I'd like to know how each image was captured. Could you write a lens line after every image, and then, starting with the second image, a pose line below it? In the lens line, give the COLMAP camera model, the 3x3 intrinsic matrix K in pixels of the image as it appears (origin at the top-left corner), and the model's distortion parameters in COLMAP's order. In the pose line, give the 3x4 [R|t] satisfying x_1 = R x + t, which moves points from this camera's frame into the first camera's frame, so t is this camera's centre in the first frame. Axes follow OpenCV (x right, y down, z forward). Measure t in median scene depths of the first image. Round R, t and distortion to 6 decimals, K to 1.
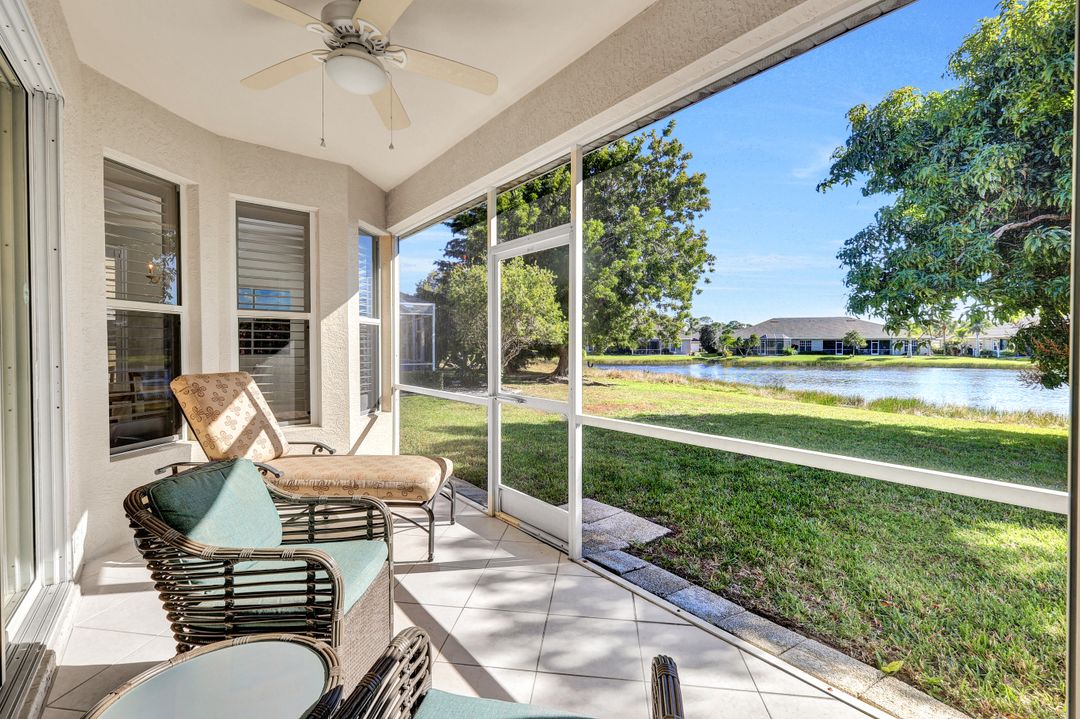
lens RADIAL K [[472.0, 0, 538.7], [0, 472.0, 355.2], [0, 0, 1]] dist [0.002255, -0.000804]
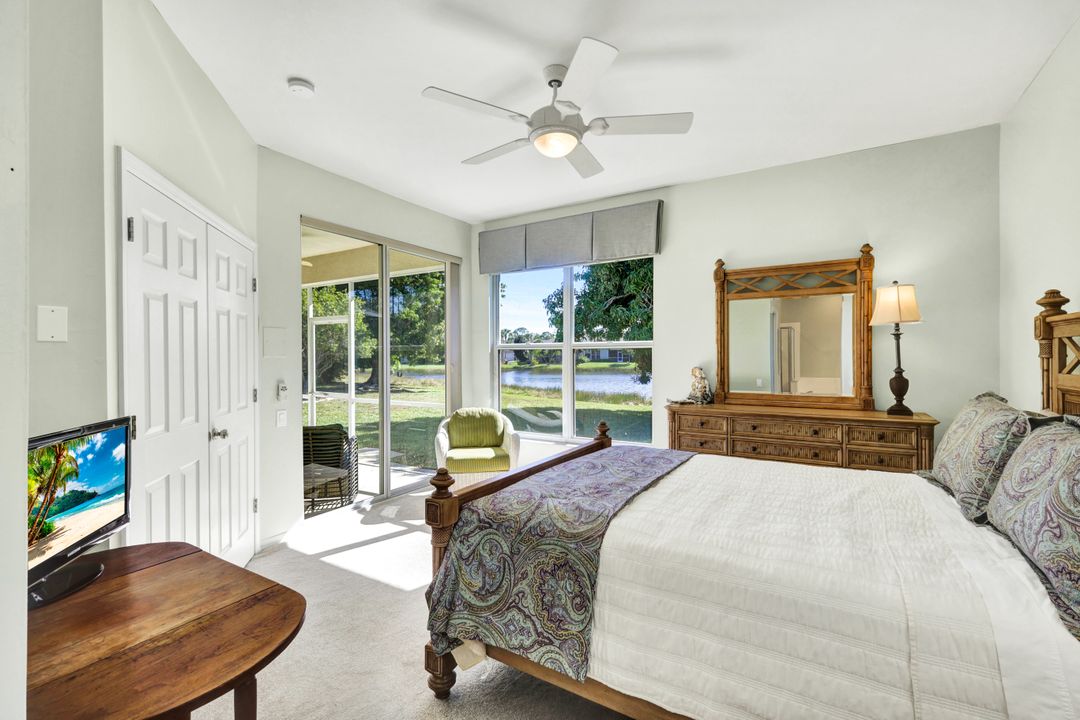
lens RADIAL K [[472.0, 0, 537.4], [0, 472.0, 355.0], [0, 0, 1]] dist [0.002255, -0.000804]
pose [[0.935185, -0.004444, 0.354131, 0.012805], [0.010715, 0.999819, -0.015749, -0.005285], [-0.353996, 0.018523, 0.935063, -0.166680]]
